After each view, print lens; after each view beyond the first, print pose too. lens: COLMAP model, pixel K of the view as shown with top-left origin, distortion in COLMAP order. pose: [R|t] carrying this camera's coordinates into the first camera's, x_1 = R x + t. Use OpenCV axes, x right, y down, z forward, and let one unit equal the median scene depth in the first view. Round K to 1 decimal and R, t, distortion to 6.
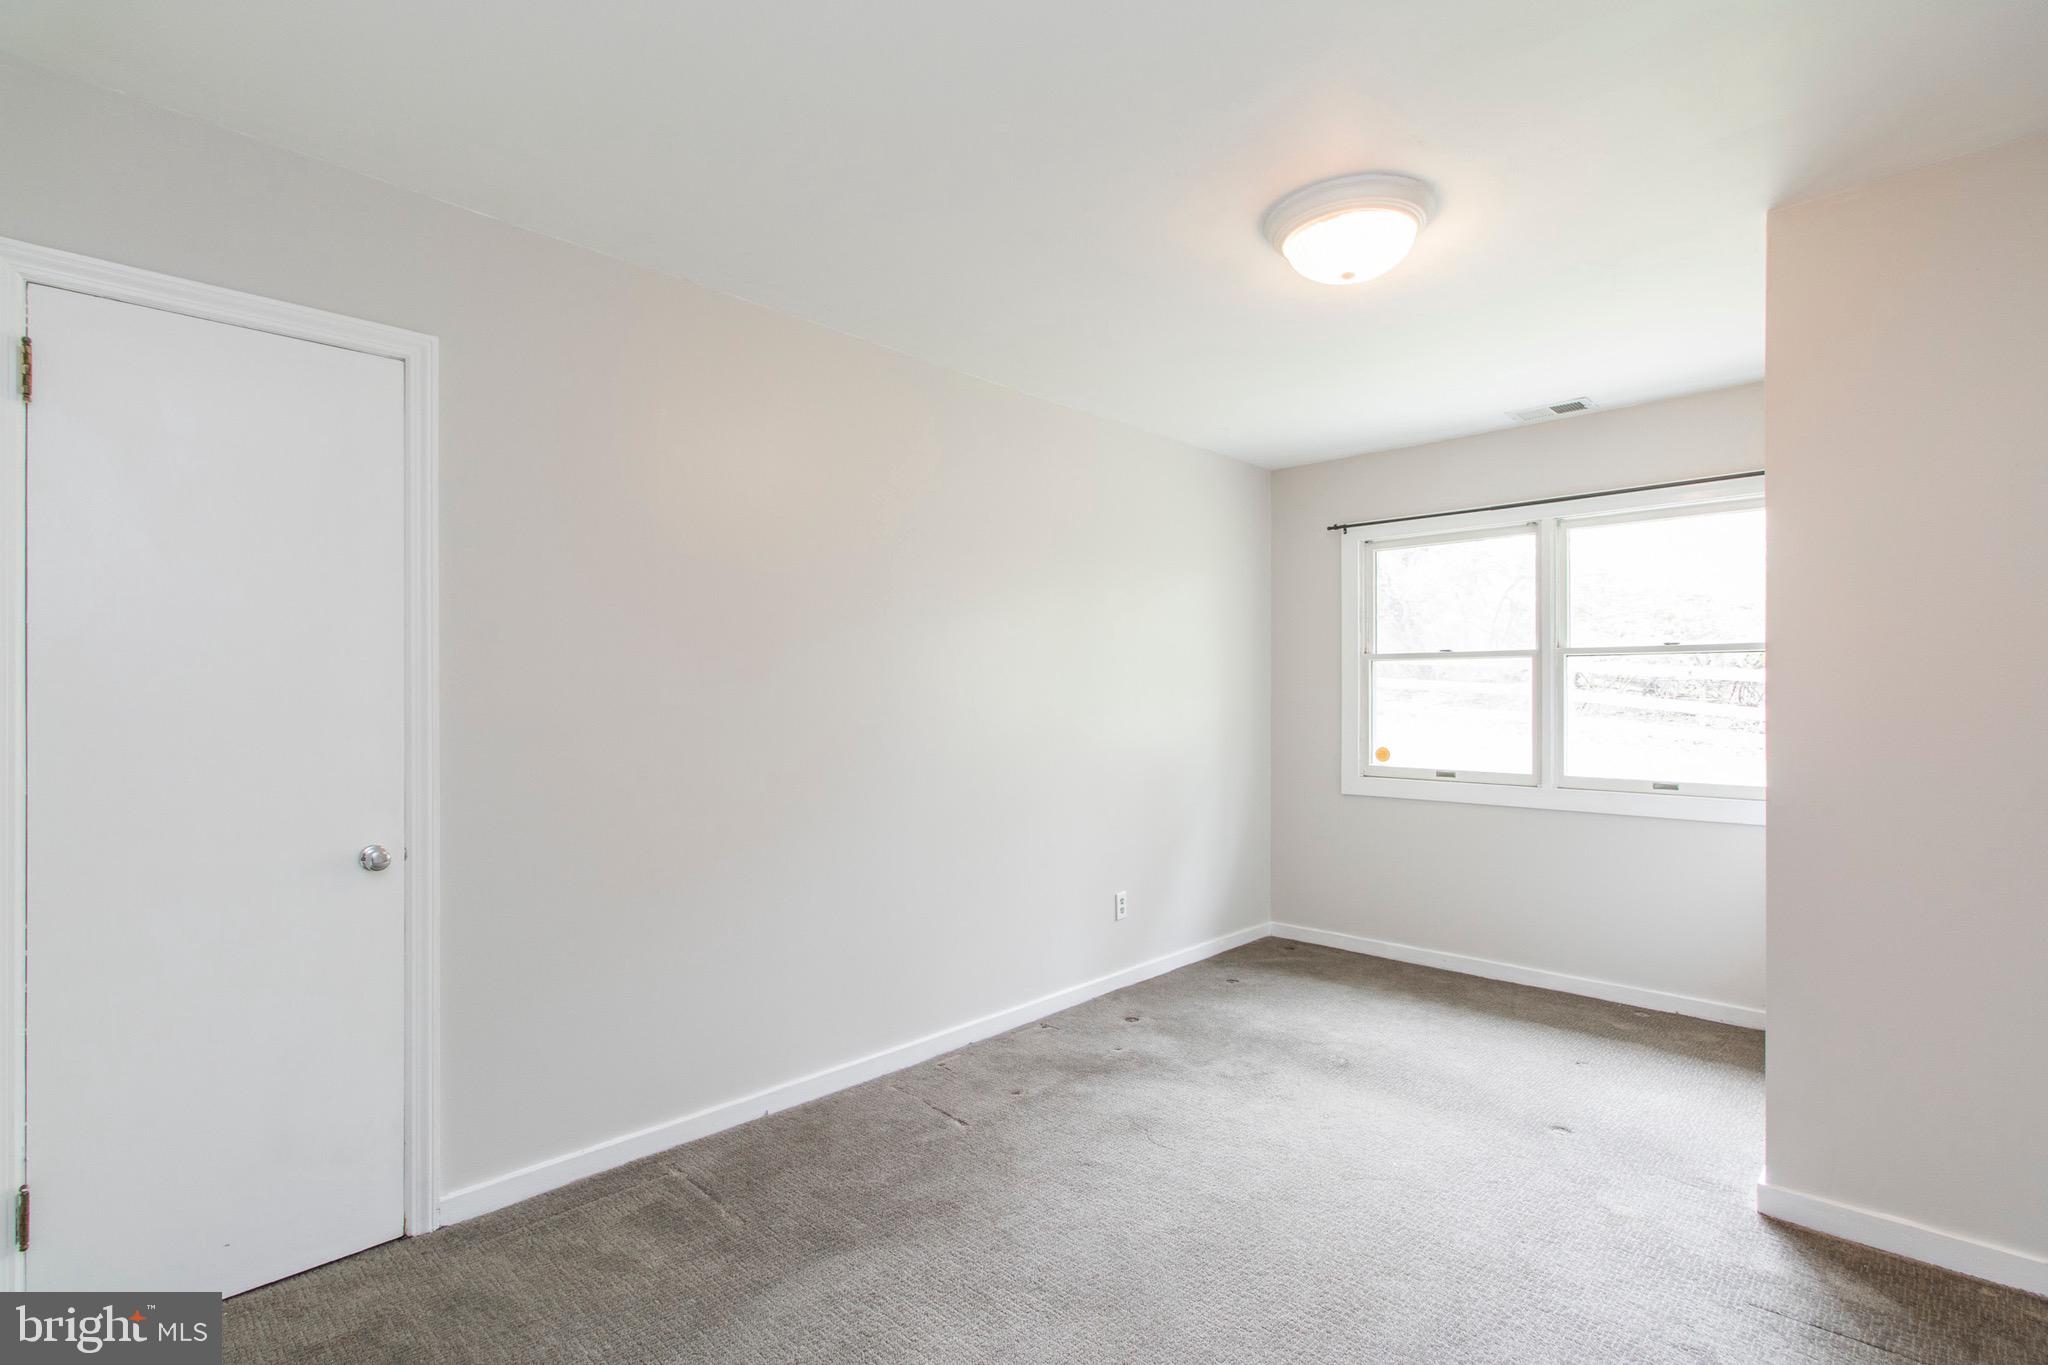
lens RADIAL K [[972.6, 0, 1024.0], [0, 972.6, 682.5], [0, 0, 1]] dist [-0.013275, -0.000134]
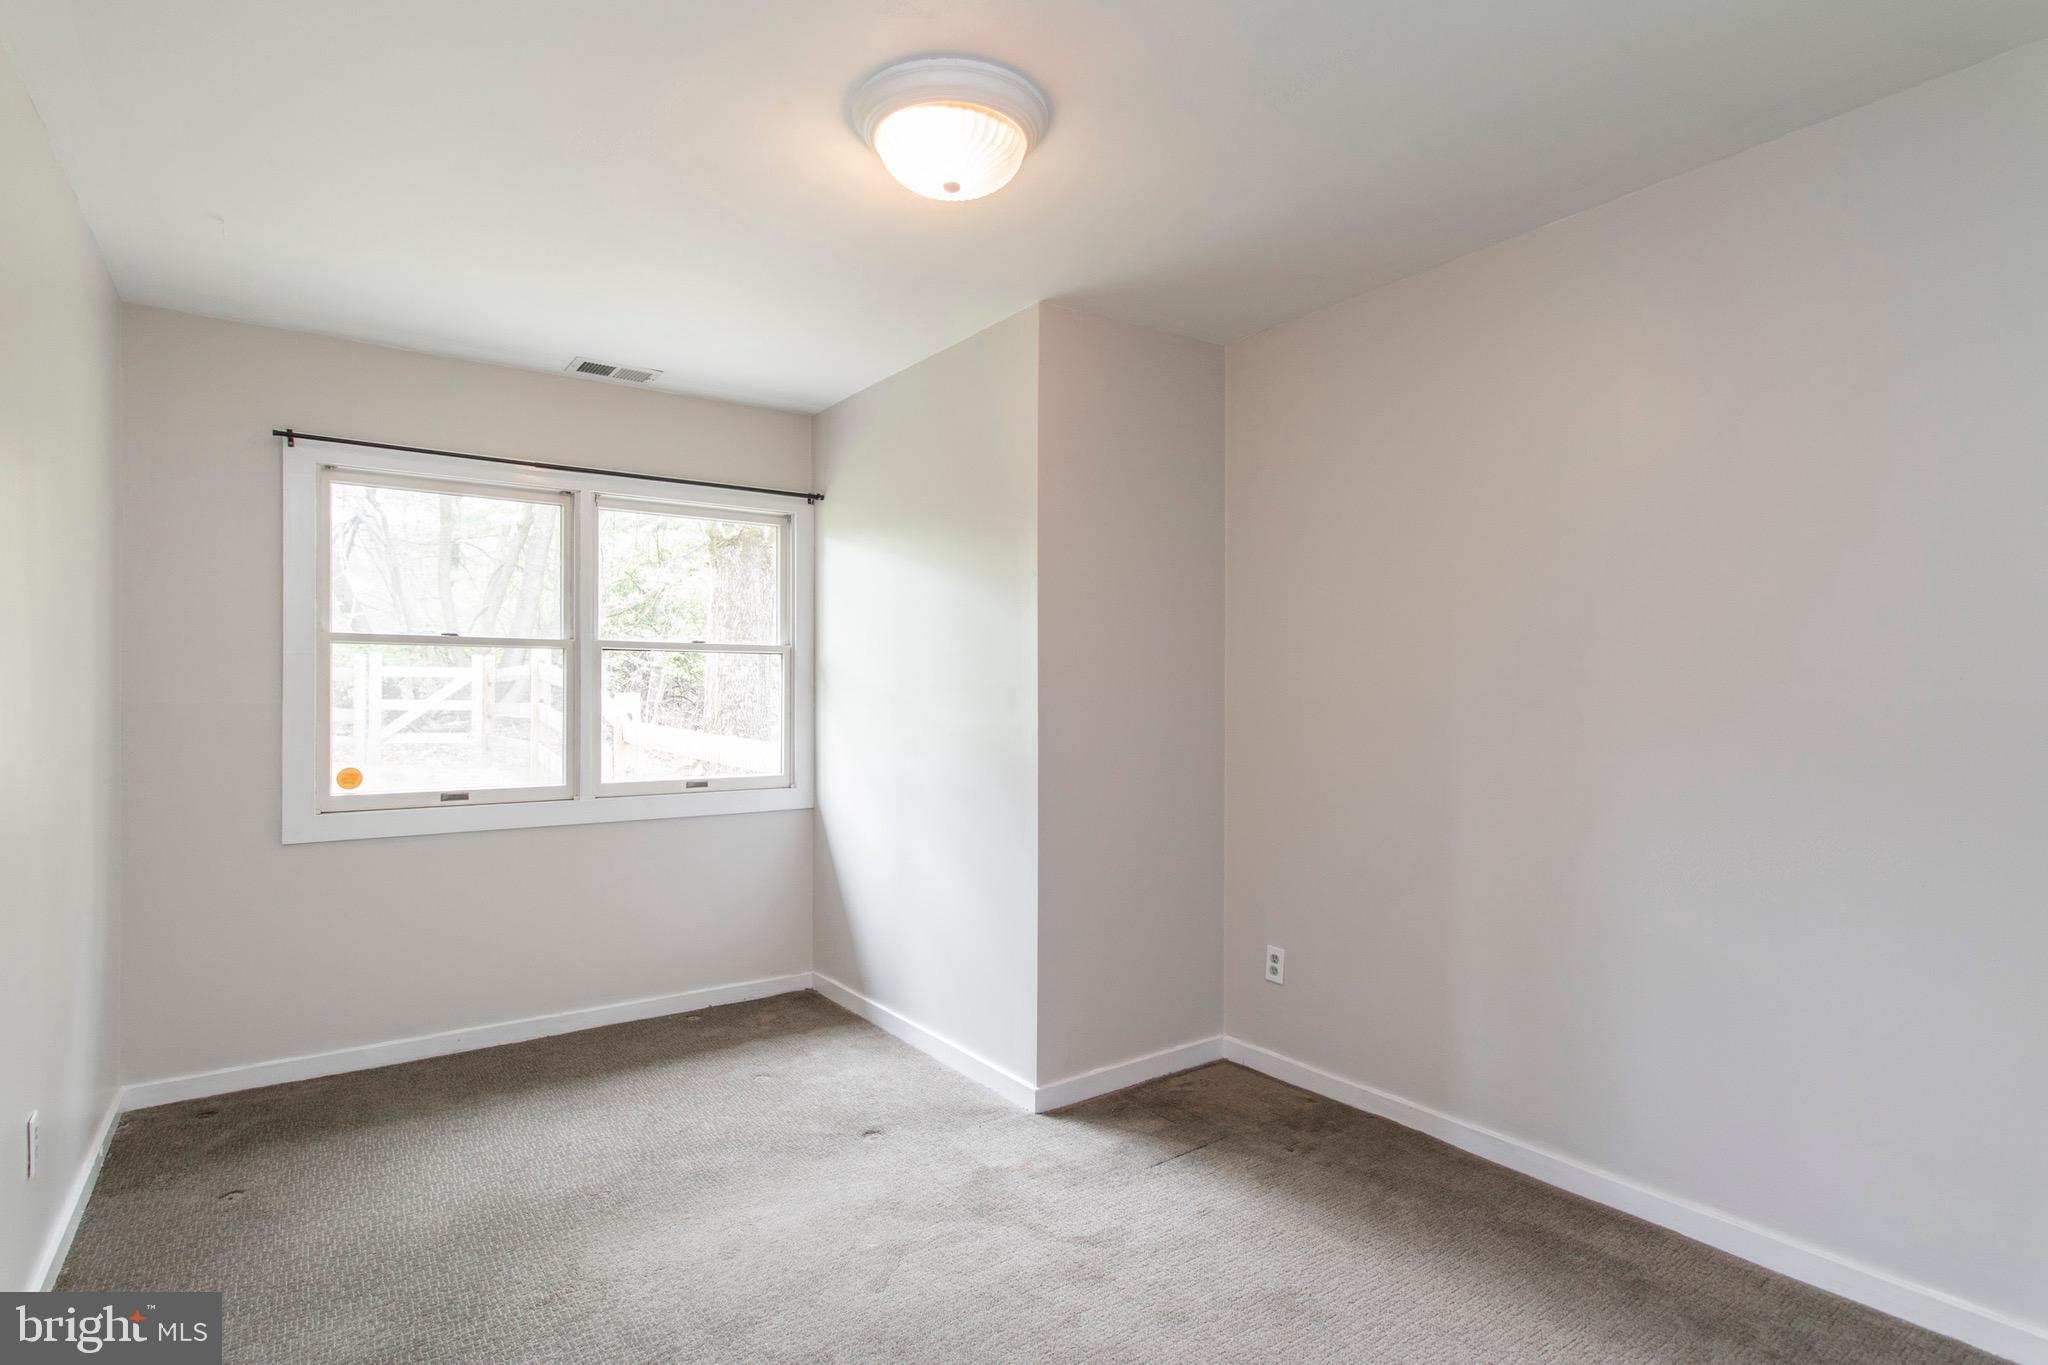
lens RADIAL K [[1010.0, 0, 1020.8], [0, 1010.0, 696.0], [0, 0, 1]] dist [0.000730, -0.000217]
pose [[0.182818, 0.003279, 0.983141, -0.280758], [-0.008694, 0.999961, -0.001718, 0.013673], [-0.983108, -0.008233, 0.182840, 0.443096]]
